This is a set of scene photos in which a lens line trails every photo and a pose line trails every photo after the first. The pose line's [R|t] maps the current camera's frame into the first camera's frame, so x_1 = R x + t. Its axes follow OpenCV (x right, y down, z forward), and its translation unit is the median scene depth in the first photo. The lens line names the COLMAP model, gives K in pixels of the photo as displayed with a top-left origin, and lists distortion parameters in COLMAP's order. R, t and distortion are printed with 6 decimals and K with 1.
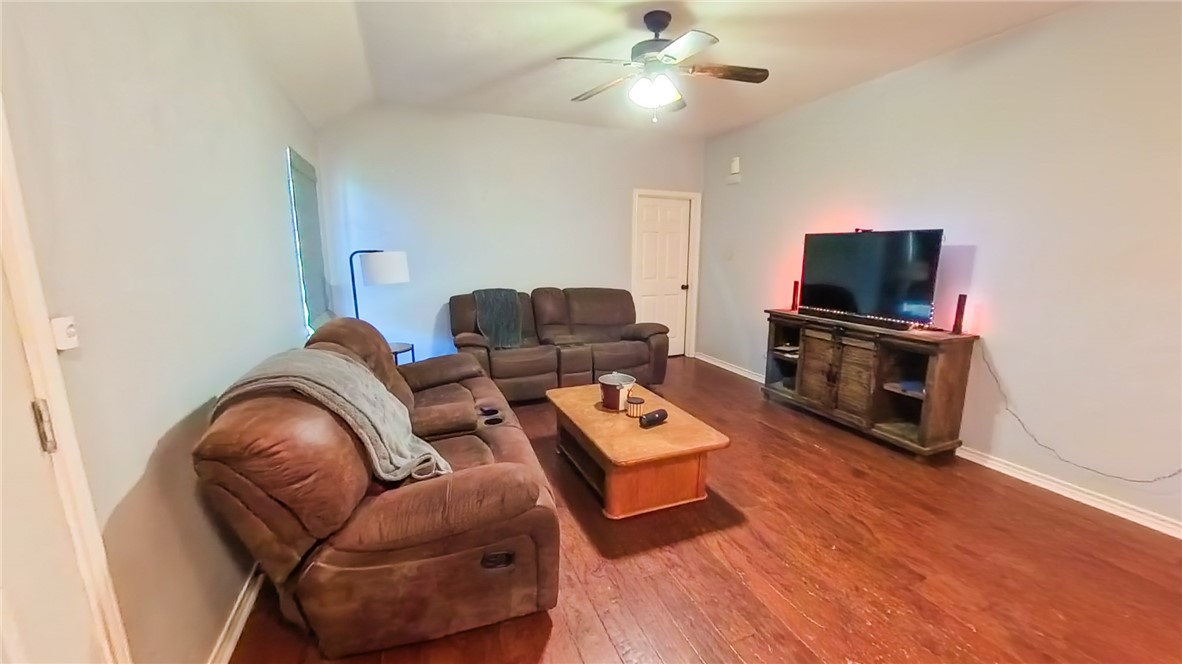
lens RADIAL K [[450.4, 0, 594.6], [0, 450.4, 331.8], [0, 0, 1]] dist [-0.001049, -0.000043]
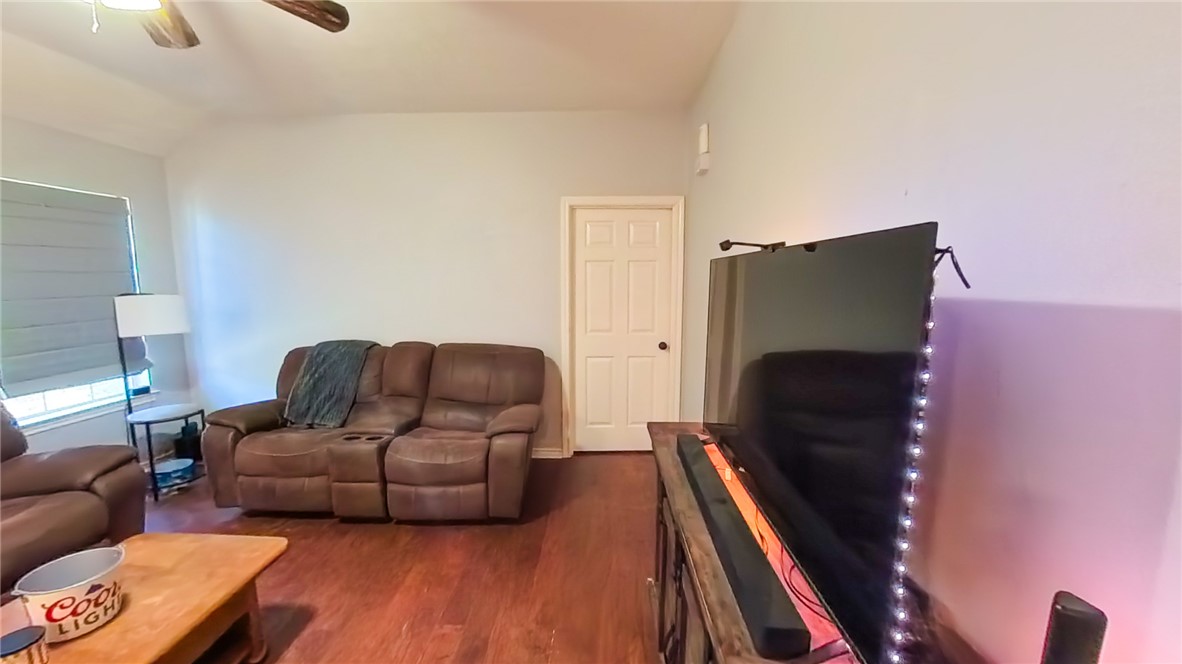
lens RADIAL K [[450.4, 0, 589.7], [0, 450.4, 342.0], [0, 0, 1]] dist [-0.001049, -0.000043]
pose [[0.910278, 0.048720, -0.411122, 0.442786], [-0.068002, 0.997159, -0.032397, -0.093389], [0.408375, 0.057447, 0.911005, 0.461962]]
